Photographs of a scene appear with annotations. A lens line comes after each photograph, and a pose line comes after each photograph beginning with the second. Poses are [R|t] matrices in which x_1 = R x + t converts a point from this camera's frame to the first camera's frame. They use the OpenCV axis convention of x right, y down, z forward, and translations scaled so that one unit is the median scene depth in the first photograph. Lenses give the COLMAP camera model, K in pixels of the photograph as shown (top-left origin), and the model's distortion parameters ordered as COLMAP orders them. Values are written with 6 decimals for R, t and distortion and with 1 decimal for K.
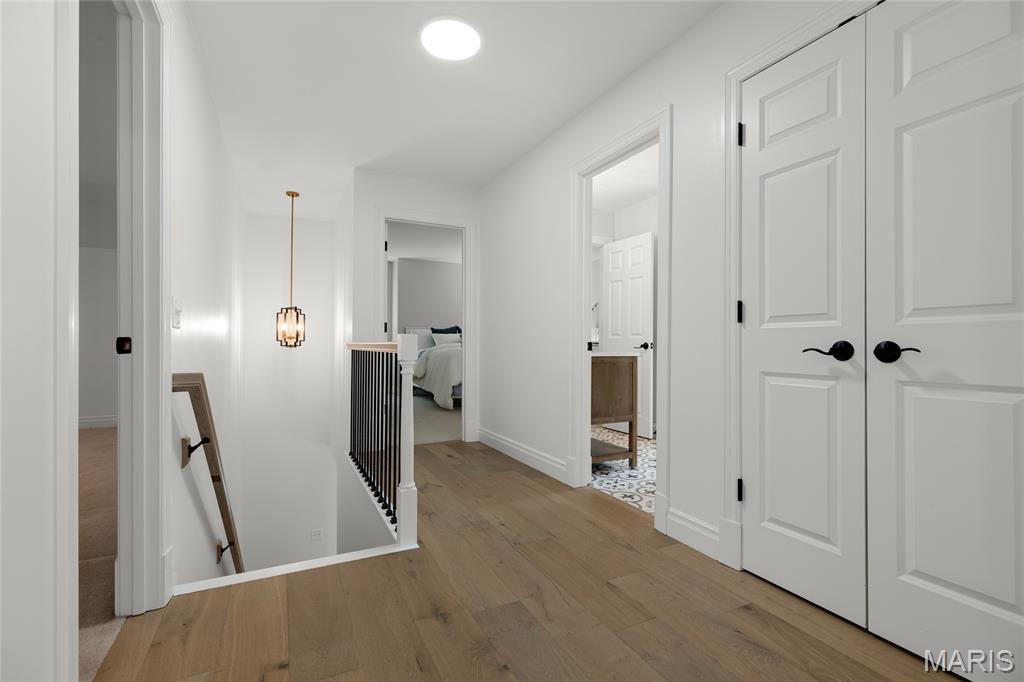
lens RADIAL K [[461.9, 0, 511.5], [0, 461.9, 341.1], [0, 0, 1]] dist [-0.004615, 0.000104]
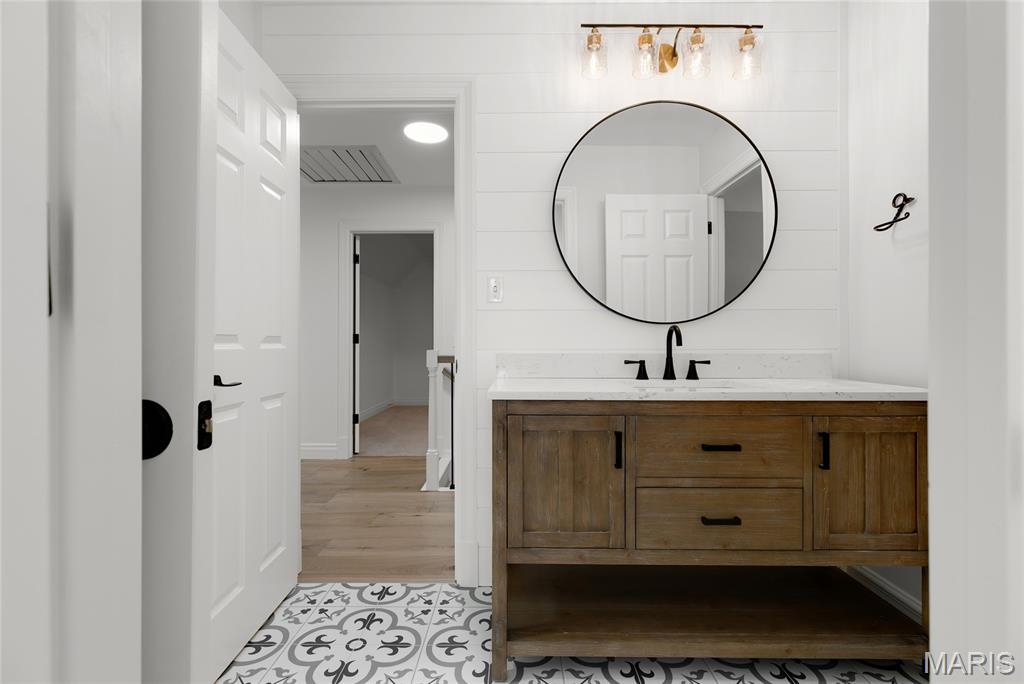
lens RADIAL K [[461.9, 0, 510.5], [0, 461.9, 342.0], [0, 0, 1]] dist [-0.004615, 0.000104]
pose [[-0.454043, -0.003894, -0.890971, 0.520697], [-0.000056, 0.999991, -0.004342, -0.016679], [0.890980, -0.001922, -0.454039, 0.999631]]
